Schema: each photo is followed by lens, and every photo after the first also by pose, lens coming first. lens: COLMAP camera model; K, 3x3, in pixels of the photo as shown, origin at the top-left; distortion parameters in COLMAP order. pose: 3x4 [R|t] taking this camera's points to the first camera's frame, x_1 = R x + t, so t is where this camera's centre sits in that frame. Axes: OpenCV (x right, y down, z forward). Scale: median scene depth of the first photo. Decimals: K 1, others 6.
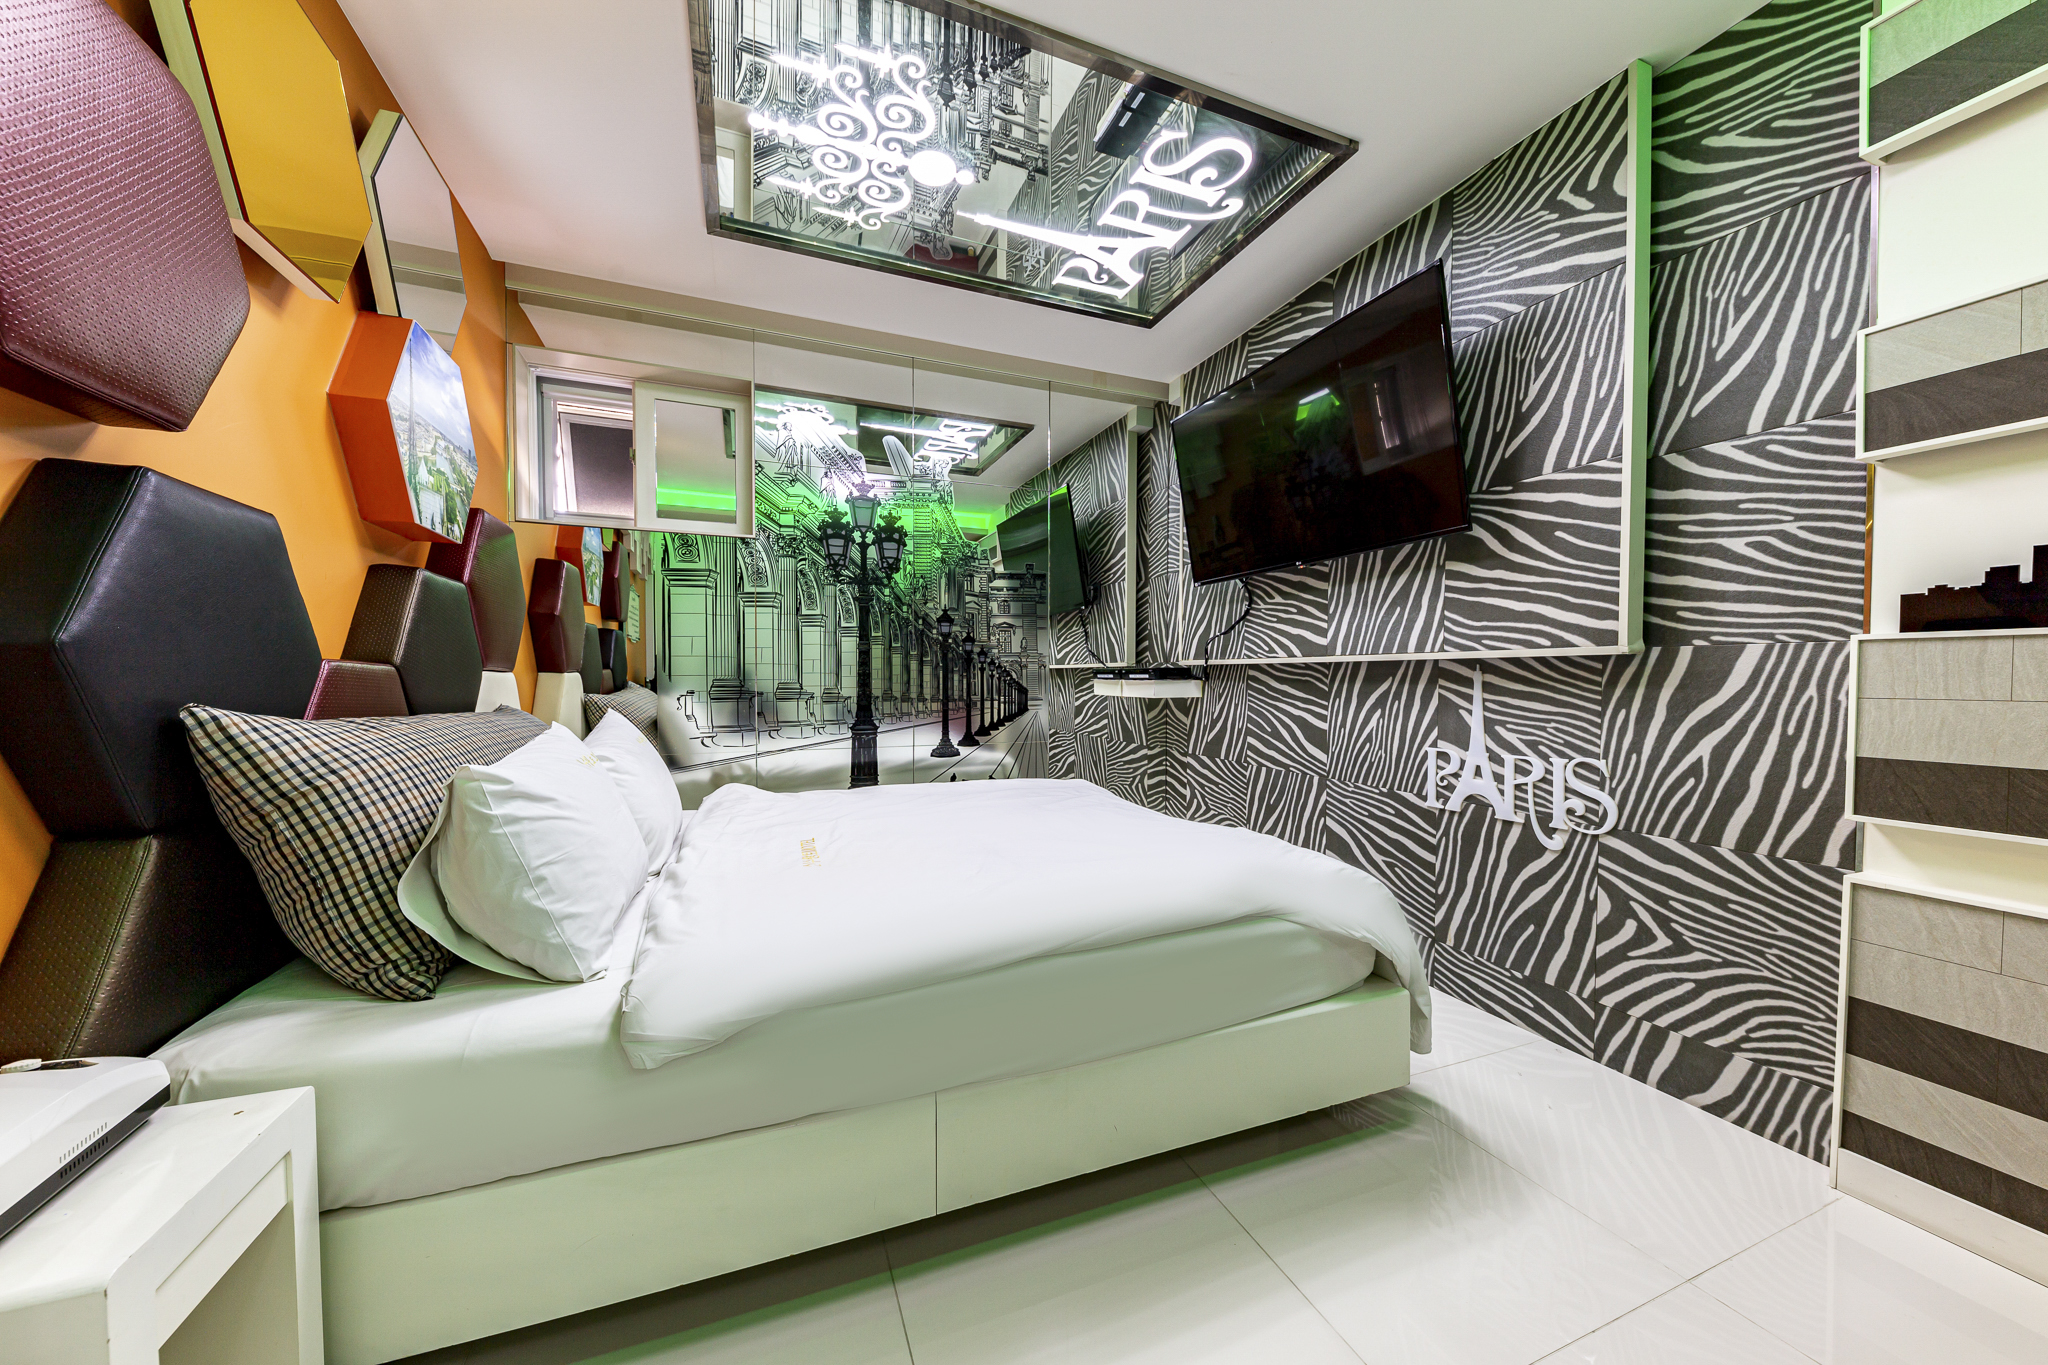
lens RADIAL K [[711.4, 0, 1026.2], [0, 711.4, 690.6], [0, 0, 1]] dist [-0.002956, -0.000207]
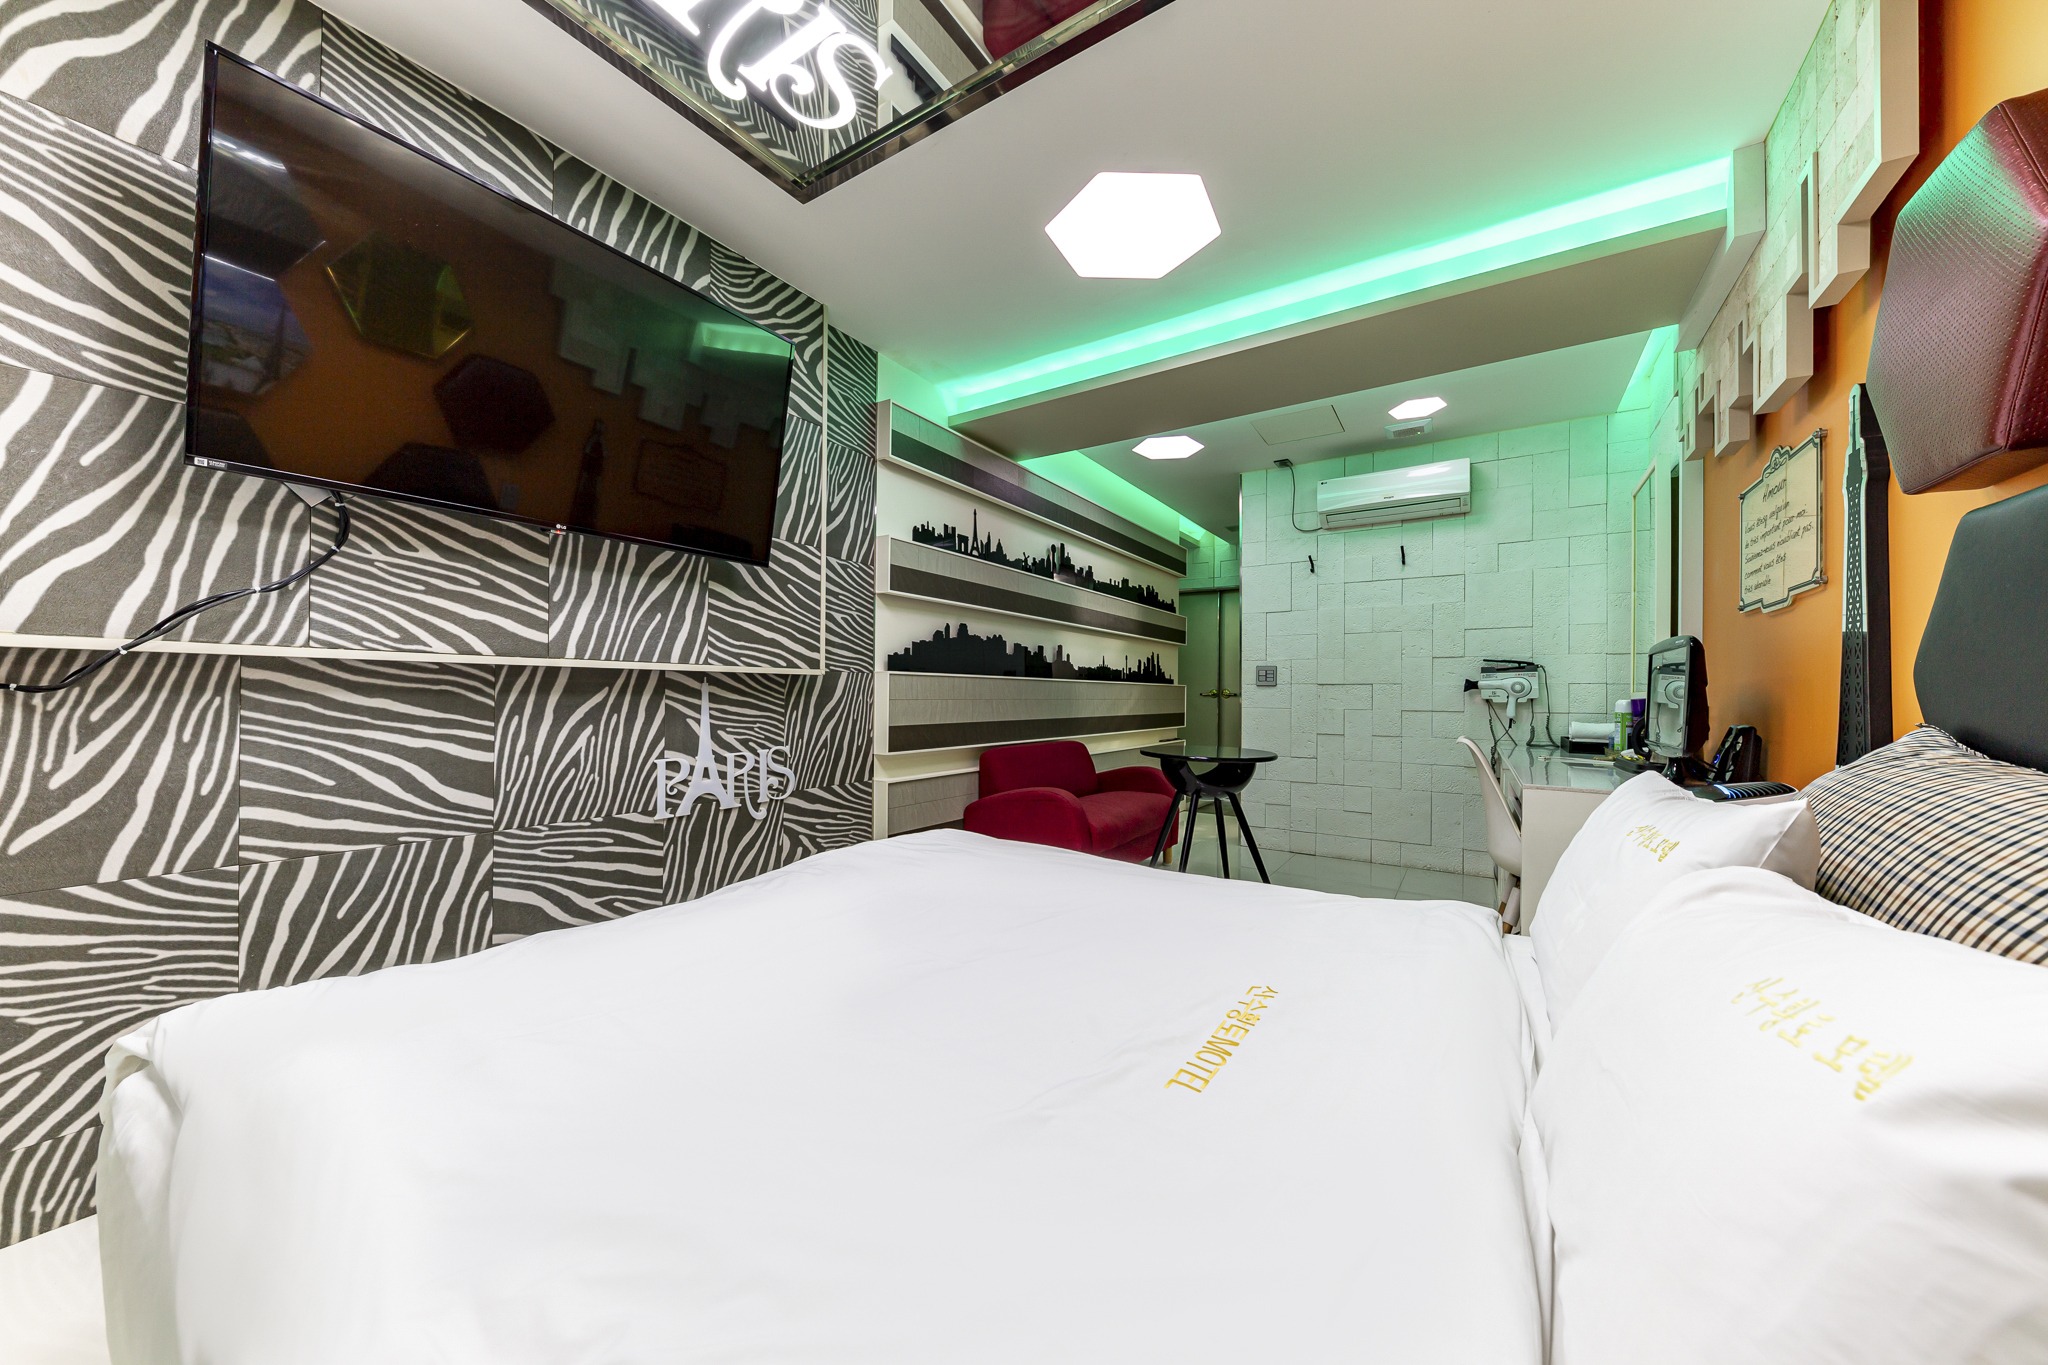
lens RADIAL K [[693.4, 0, 940.8], [0, 693.4, 689.5], [0, 0, 1]] dist [-0.013631, -0.000052]
pose [[-0.516546, -0.005350, 0.856243, -0.467212], [0.004124, 0.999953, 0.008736, -0.024601], [-0.856249, 0.008044, -0.516500, 1.202797]]
